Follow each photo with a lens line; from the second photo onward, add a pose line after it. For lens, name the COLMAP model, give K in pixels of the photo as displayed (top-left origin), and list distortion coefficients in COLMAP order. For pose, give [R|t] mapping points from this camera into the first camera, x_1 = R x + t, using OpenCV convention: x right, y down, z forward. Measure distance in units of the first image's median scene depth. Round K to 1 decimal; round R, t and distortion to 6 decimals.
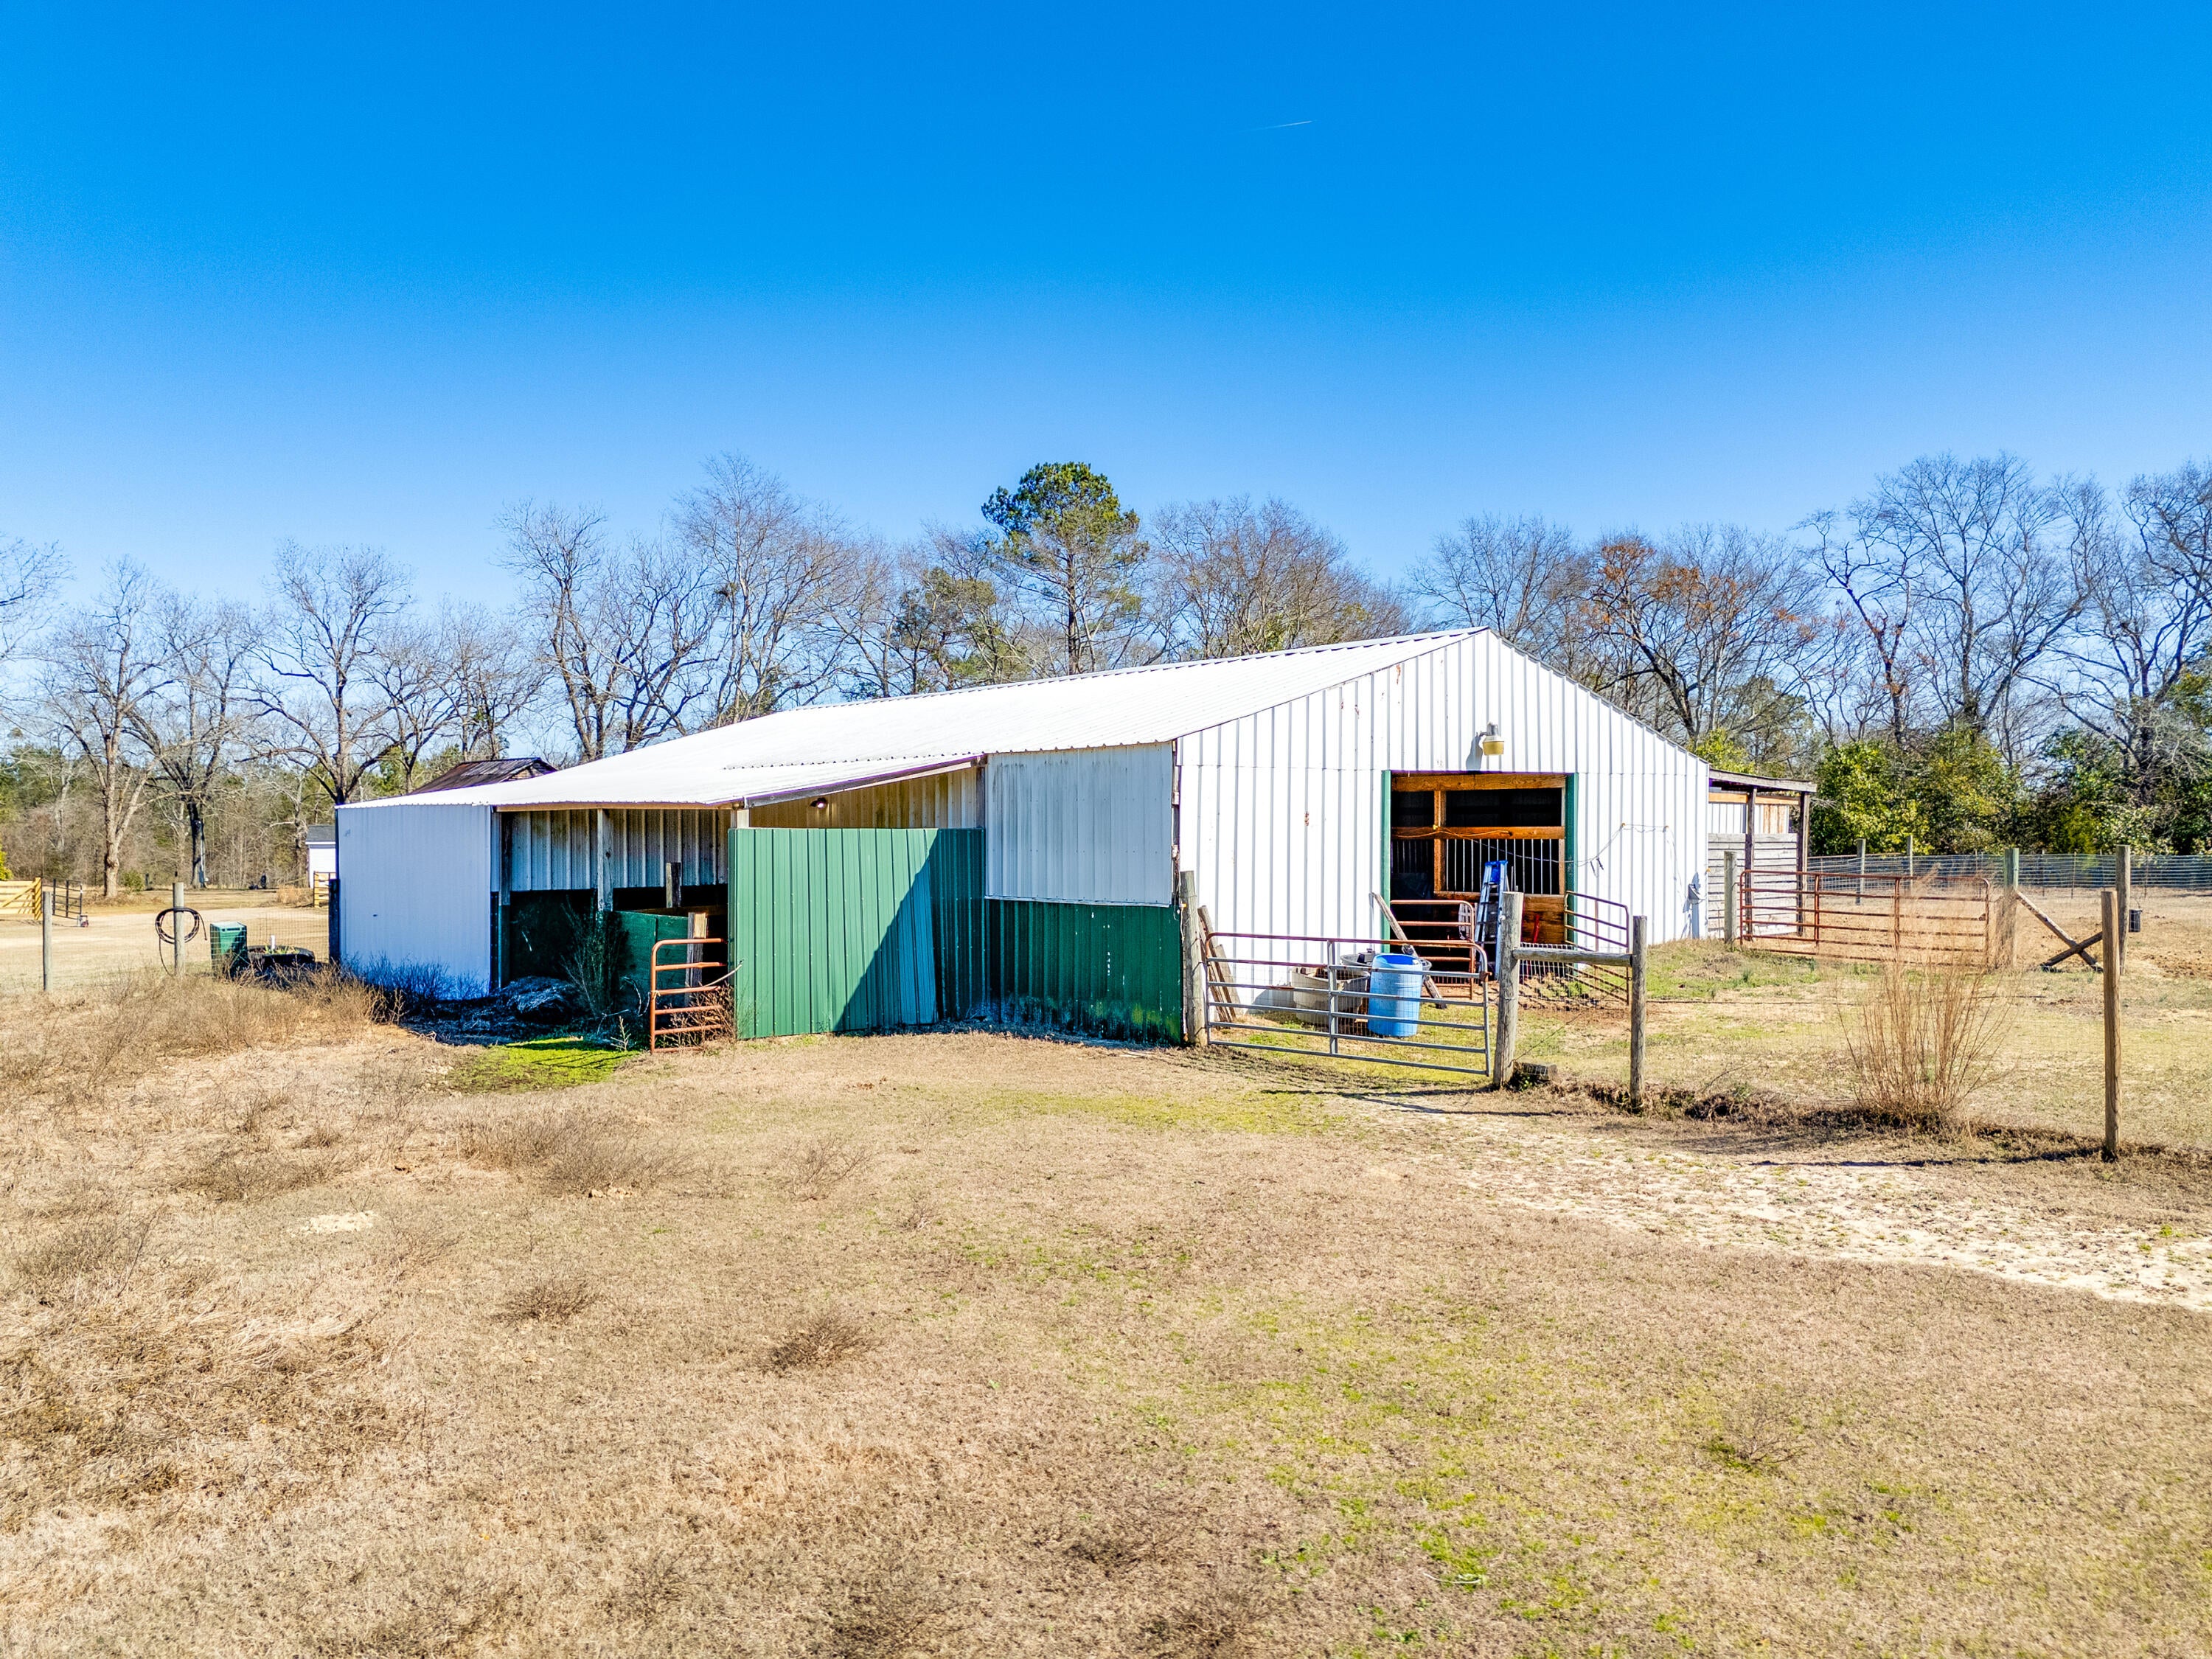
lens RADIAL K [[1566.9, 0, 1108.9], [0, 1566.9, 816.2], [0, 0, 1]] dist [0.047753, -0.003793]
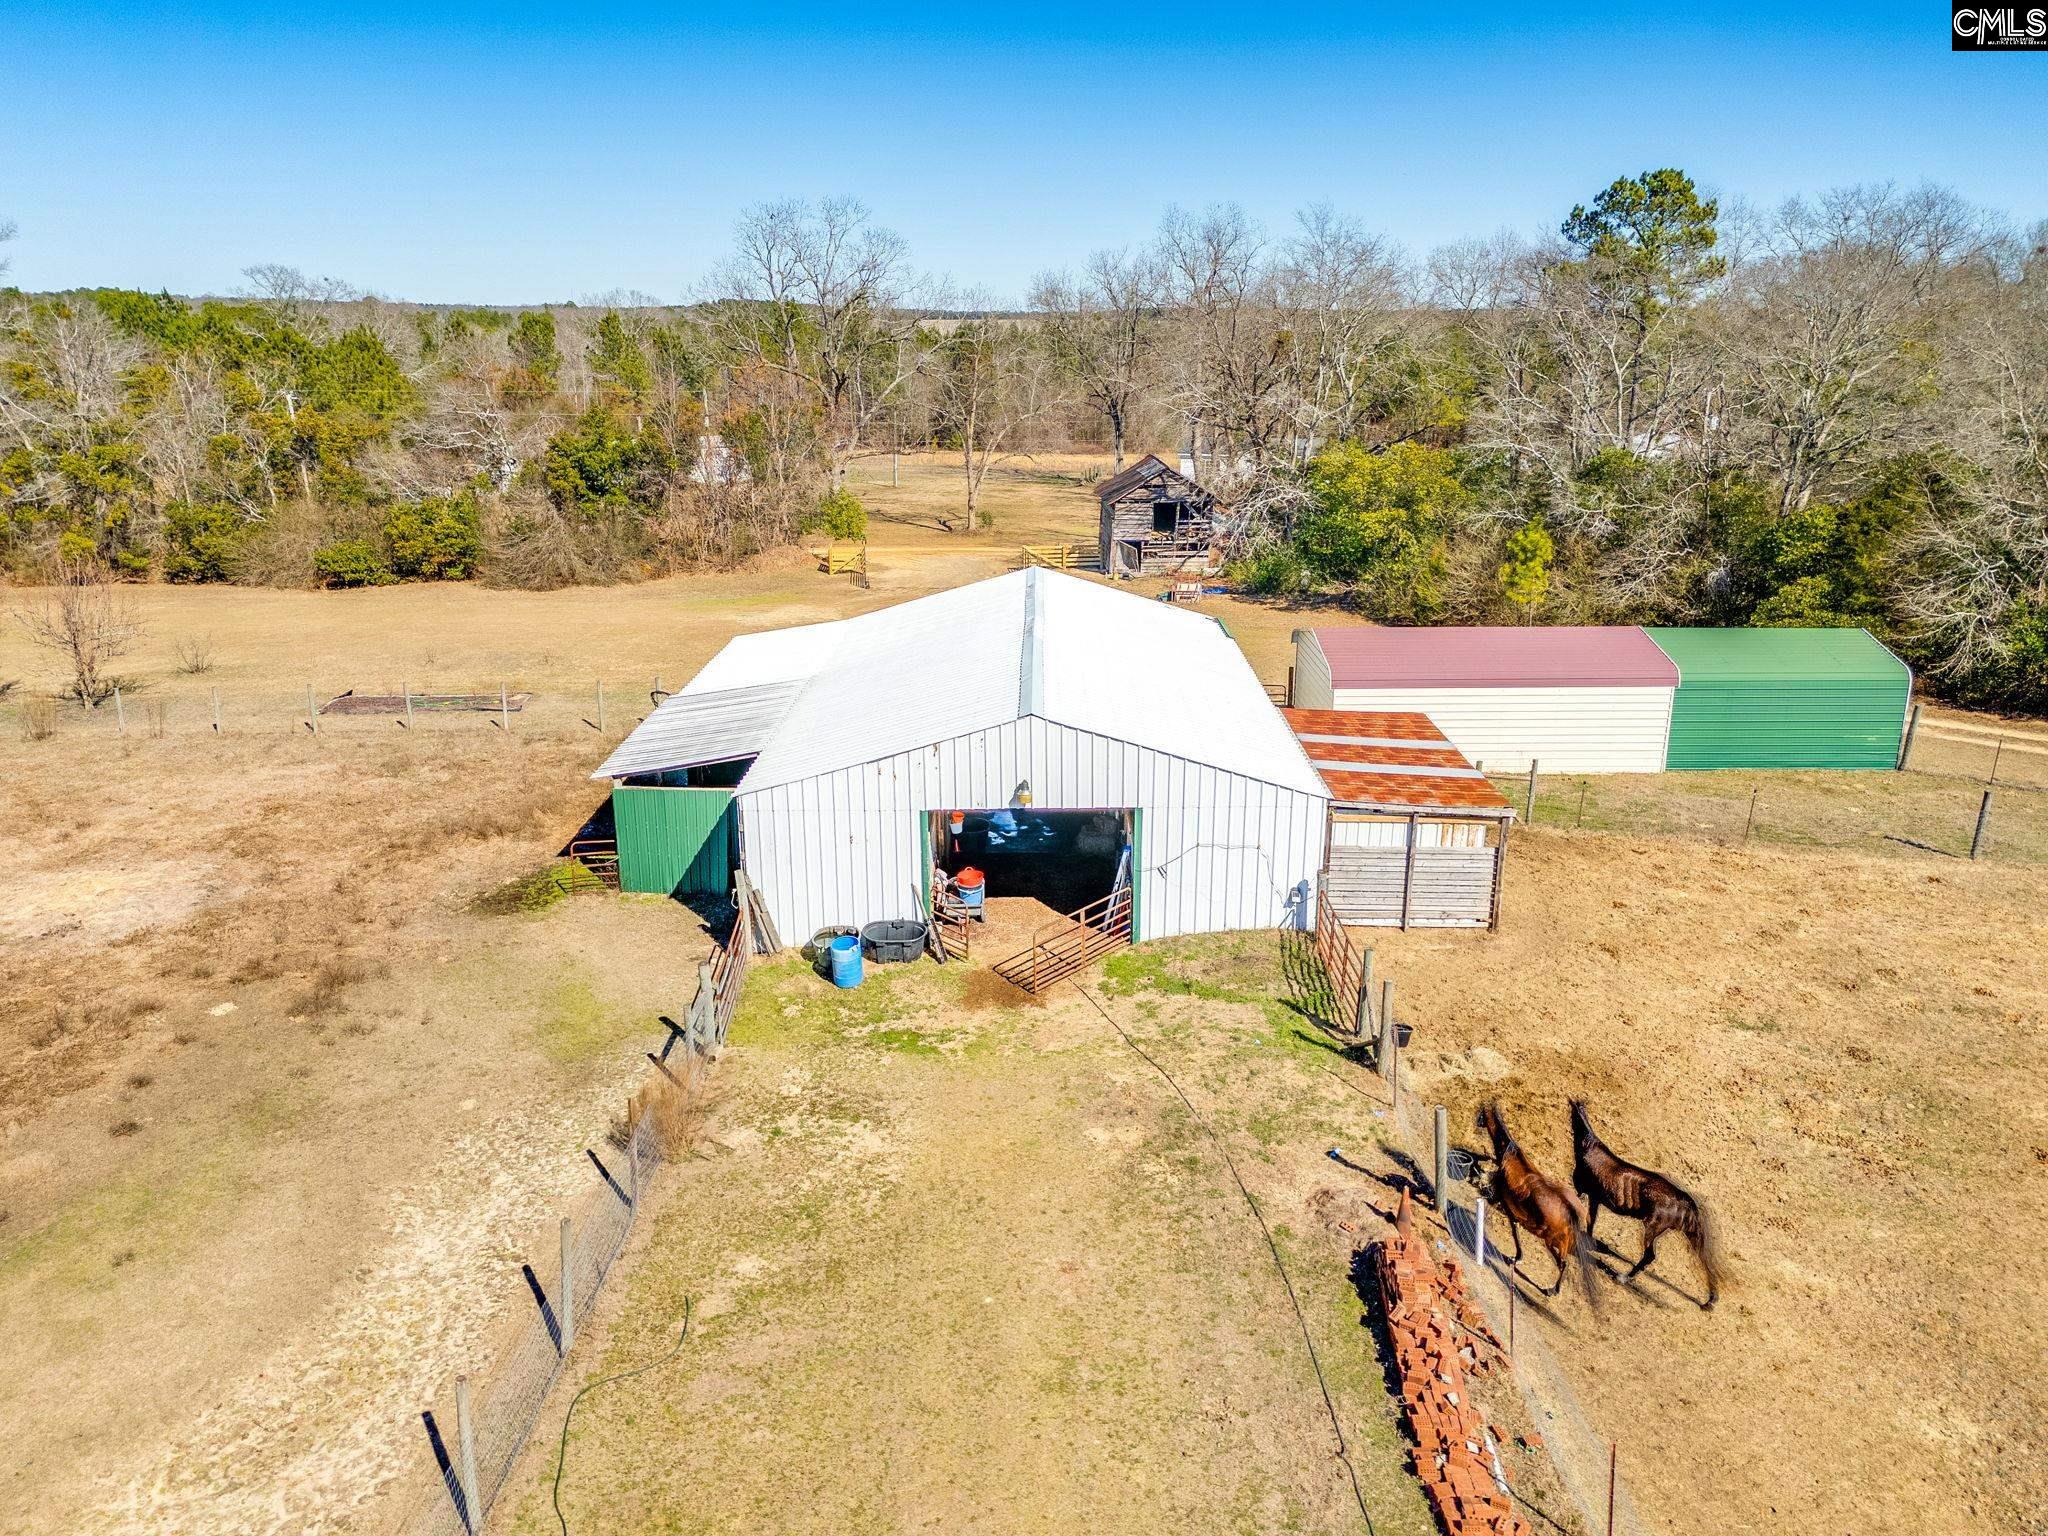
lens RADIAL K [[1518.9, 0, 1009.9], [0, 1518.9, 759.8], [0, 0, 1]] dist [0.055062, -0.044577]
pose [[0.739028, 0.178181, -0.649683, 1.077934], [0.011599, 0.960880, 0.276724, -0.438850], [0.673574, -0.212042, 0.708050, 0.001824]]
